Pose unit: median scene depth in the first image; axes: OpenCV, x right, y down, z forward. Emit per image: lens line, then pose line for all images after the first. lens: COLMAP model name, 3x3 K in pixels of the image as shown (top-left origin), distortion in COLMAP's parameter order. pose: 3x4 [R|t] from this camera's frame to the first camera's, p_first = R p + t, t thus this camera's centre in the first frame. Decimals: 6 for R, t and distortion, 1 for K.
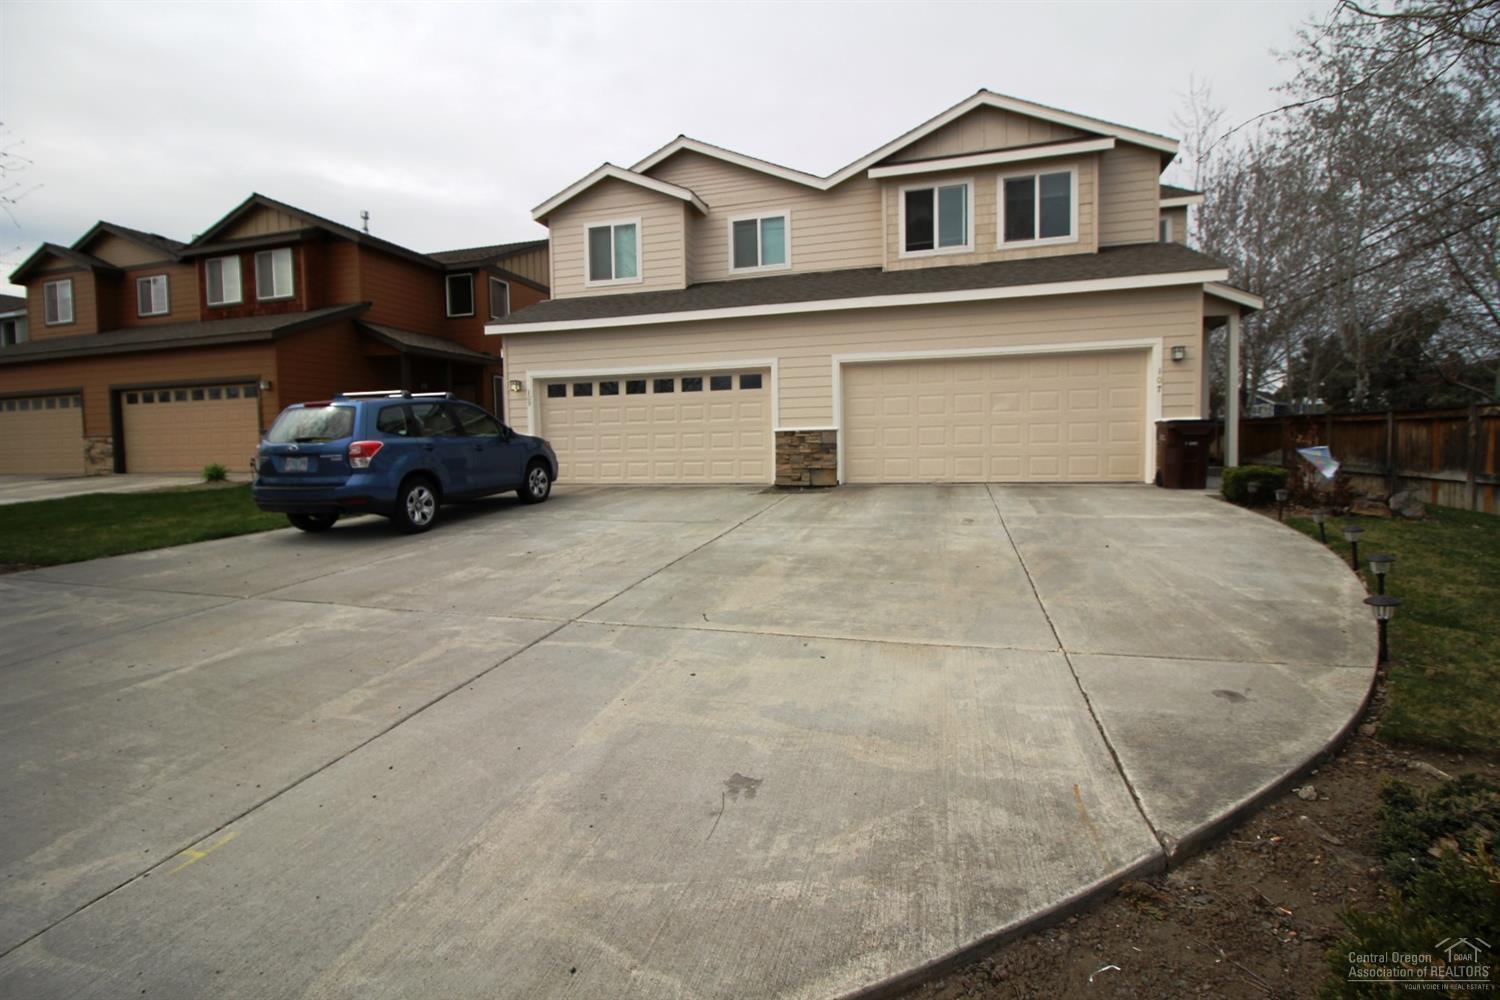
lens RADIAL K [[696.9, 0, 743.0], [0, 696.9, 494.5], [0, 0, 1]] dist [0.000083, -0.014961]
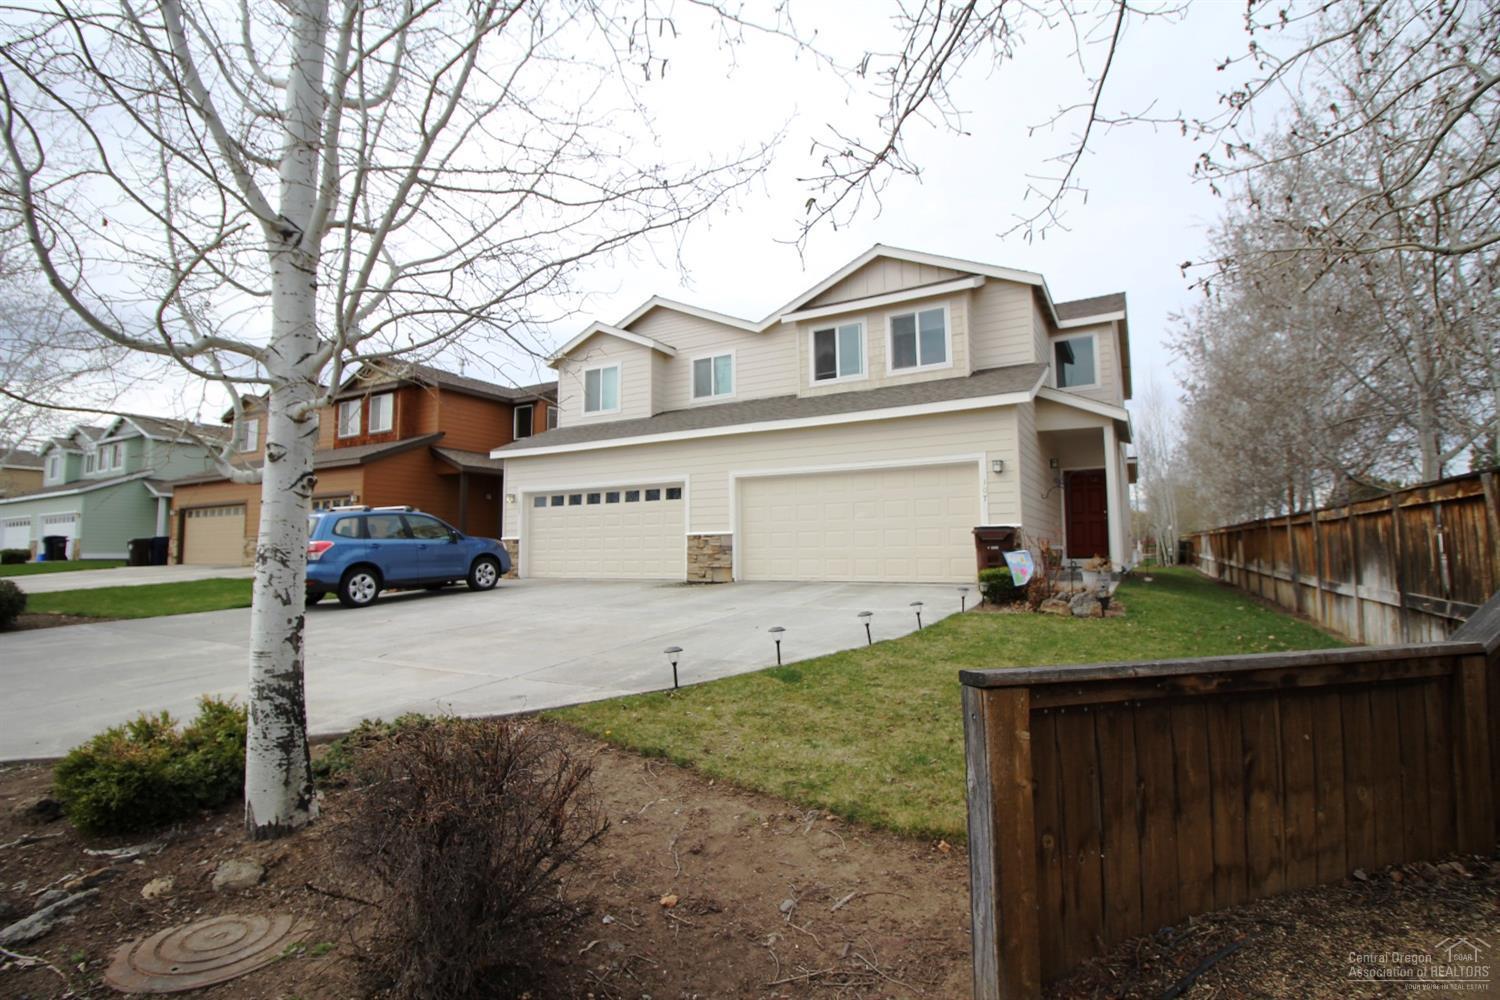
lens RADIAL K [[709.0, 0, 740.6], [0, 709.0, 493.7], [0, 0, 1]] dist [0.001789, -0.016280]
pose [[0.972689, -0.010424, -0.231877, 0.399256], [-0.023554, 0.989401, -0.143286, 0.009568], [0.230913, 0.144835, 0.962134, -0.142251]]
